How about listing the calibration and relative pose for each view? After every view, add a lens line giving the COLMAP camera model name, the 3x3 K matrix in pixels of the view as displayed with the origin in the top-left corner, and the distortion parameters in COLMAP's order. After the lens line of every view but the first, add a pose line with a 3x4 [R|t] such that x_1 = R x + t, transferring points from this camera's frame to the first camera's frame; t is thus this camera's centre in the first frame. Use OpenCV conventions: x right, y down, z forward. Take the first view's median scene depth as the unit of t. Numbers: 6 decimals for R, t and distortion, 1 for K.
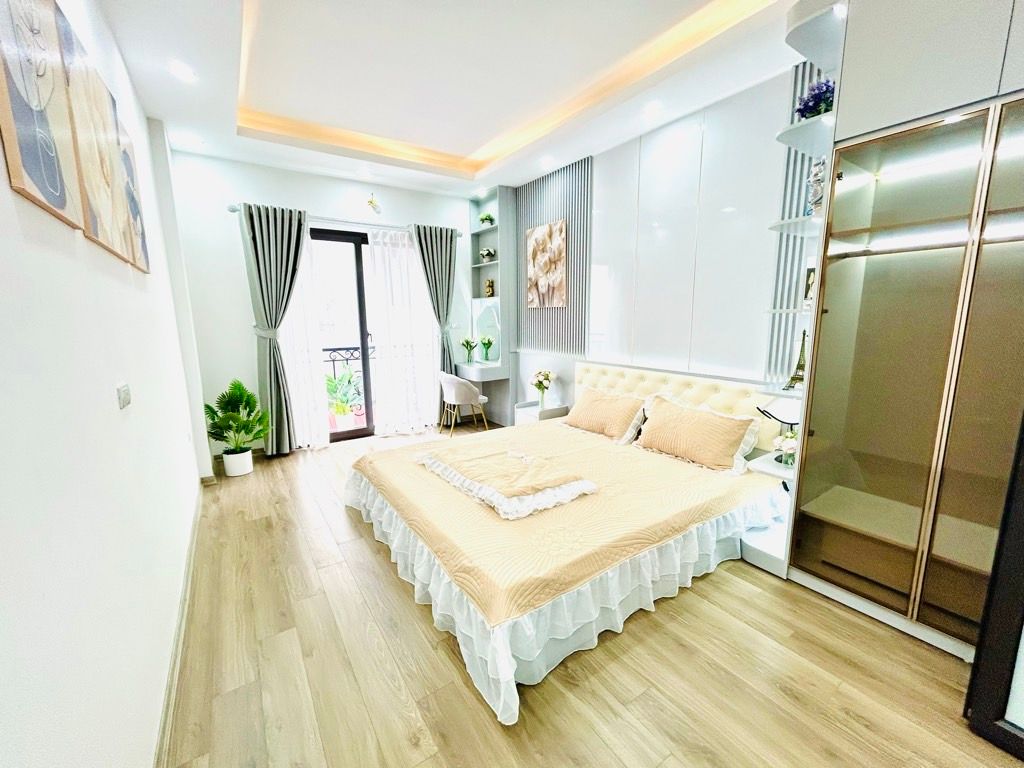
lens RADIAL K [[415.6, 0, 512.0], [0, 415.6, 384.0], [0, 0, 1]] dist [0.001501, 0.001263]
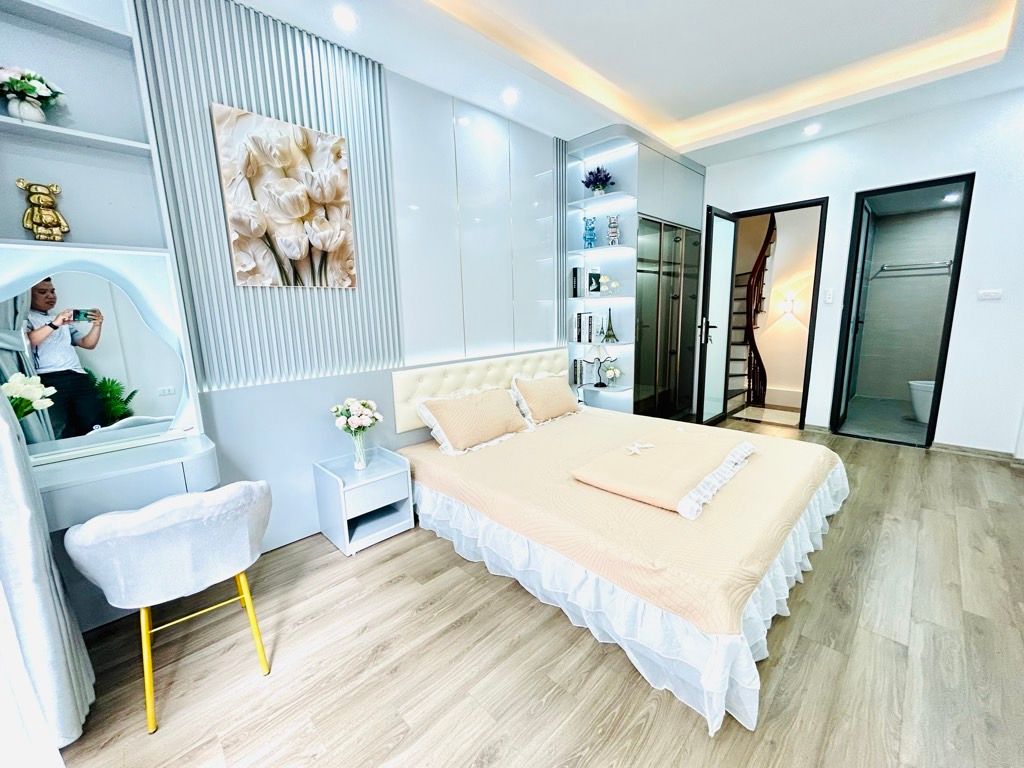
lens RADIAL K [[415.6, 0, 512.0], [0, 415.6, 384.0], [0, 0, 1]] dist [0.001501, 0.001263]
pose [[-0.184340, -0.159300, 0.969867, -0.509435], [0.190166, 0.962351, 0.194209, -0.123431], [-0.964290, 0.220236, -0.147106, 0.879385]]
